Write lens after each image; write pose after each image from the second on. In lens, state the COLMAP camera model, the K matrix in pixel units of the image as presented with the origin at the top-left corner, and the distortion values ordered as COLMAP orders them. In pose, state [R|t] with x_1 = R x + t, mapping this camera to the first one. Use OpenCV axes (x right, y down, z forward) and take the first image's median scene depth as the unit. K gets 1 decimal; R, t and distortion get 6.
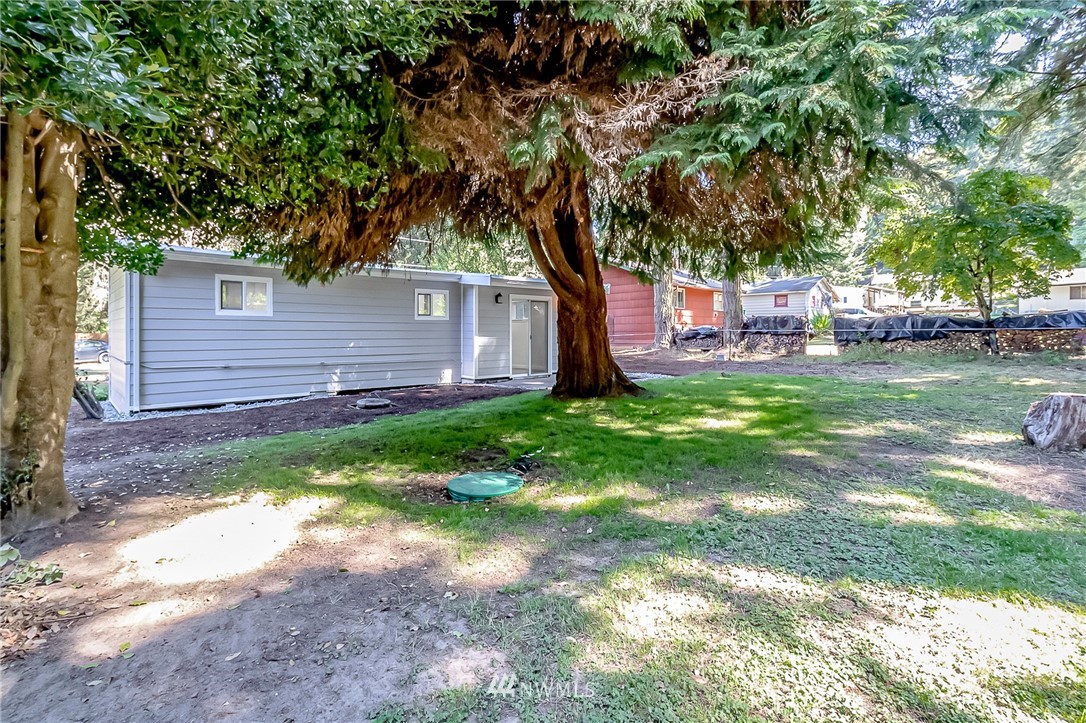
lens RADIAL K [[491.9, 0, 547.7], [0, 491.9, 351.3], [0, 0, 1]] dist [0.001559, 0.000337]
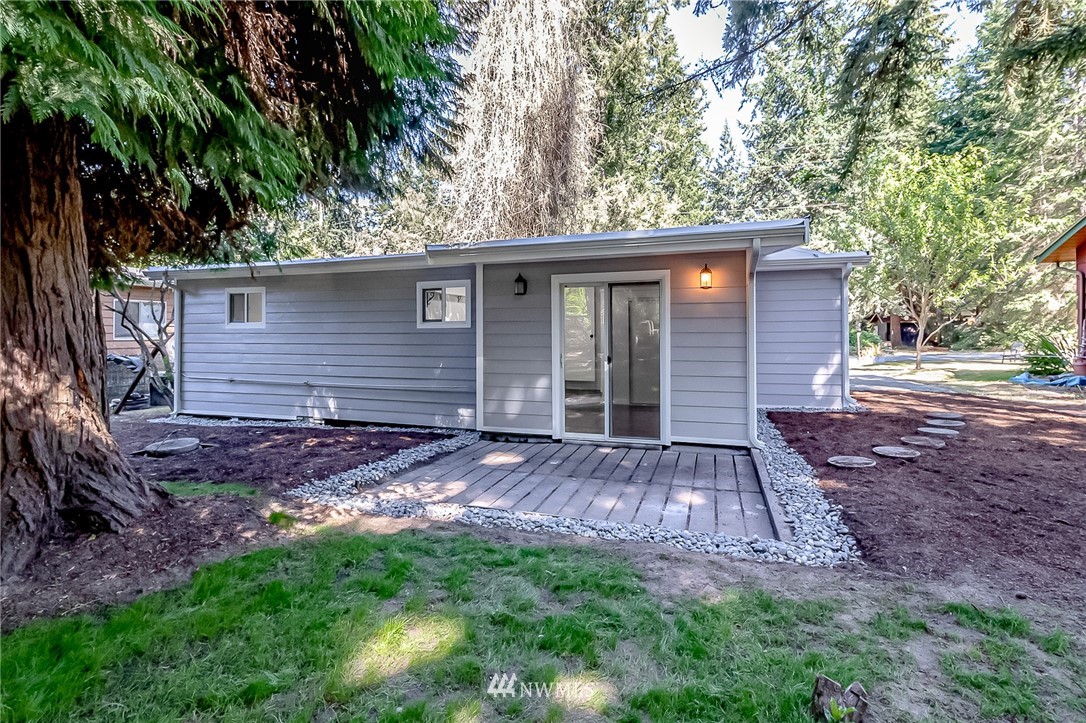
lens RADIAL K [[501.8, 0, 545.8], [0, 501.8, 353.3], [0, 0, 1]] dist [-0.000376, 0.000308]
pose [[0.475401, 0.021641, -0.879503, 0.363560], [-0.037256, 0.999296, 0.004450, -0.034549], [0.878980, 0.030651, 0.475872, 0.720811]]
